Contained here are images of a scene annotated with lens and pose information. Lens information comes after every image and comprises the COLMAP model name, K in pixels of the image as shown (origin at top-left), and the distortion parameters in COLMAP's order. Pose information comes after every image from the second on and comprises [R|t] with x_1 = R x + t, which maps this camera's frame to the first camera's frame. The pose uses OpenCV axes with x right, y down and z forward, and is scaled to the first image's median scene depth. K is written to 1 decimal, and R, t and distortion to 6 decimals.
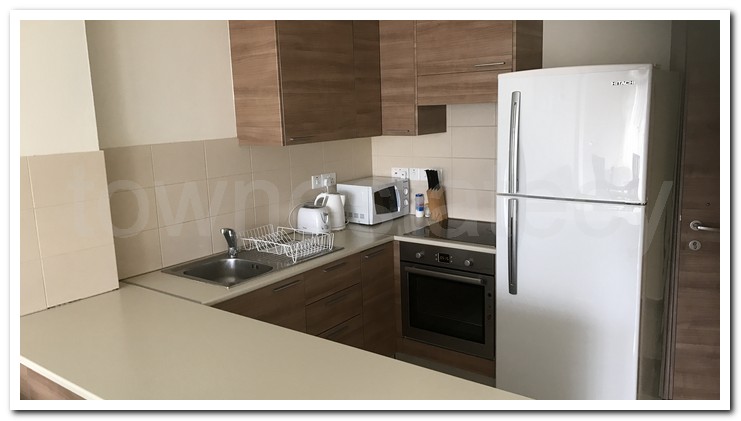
lens RADIAL K [[576.5, 0, 369.9], [0, 576.5, 202.7], [0, 0, 1]] dist [0.045904, -0.050010]
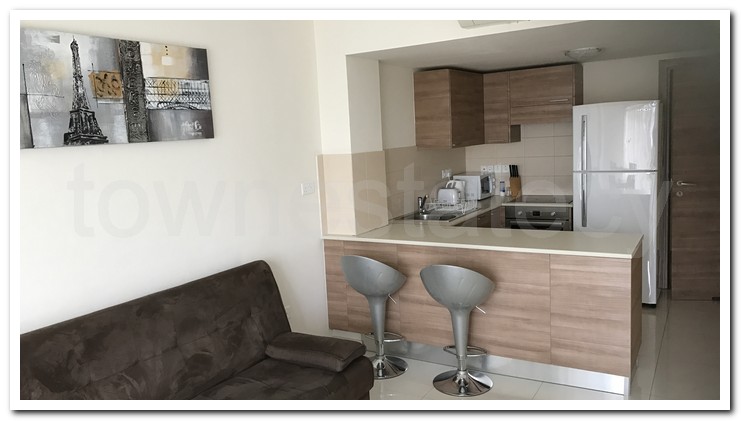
lens RADIAL K [[576.5, 0, 370.0], [0, 576.5, 204.1], [0, 0, 1]] dist [0.045904, -0.050010]
pose [[0.994345, -0.033407, 0.100811, -0.486832], [0.037947, 0.998335, -0.043453, 0.114561], [-0.099192, 0.047033, 0.993956, -0.596475]]
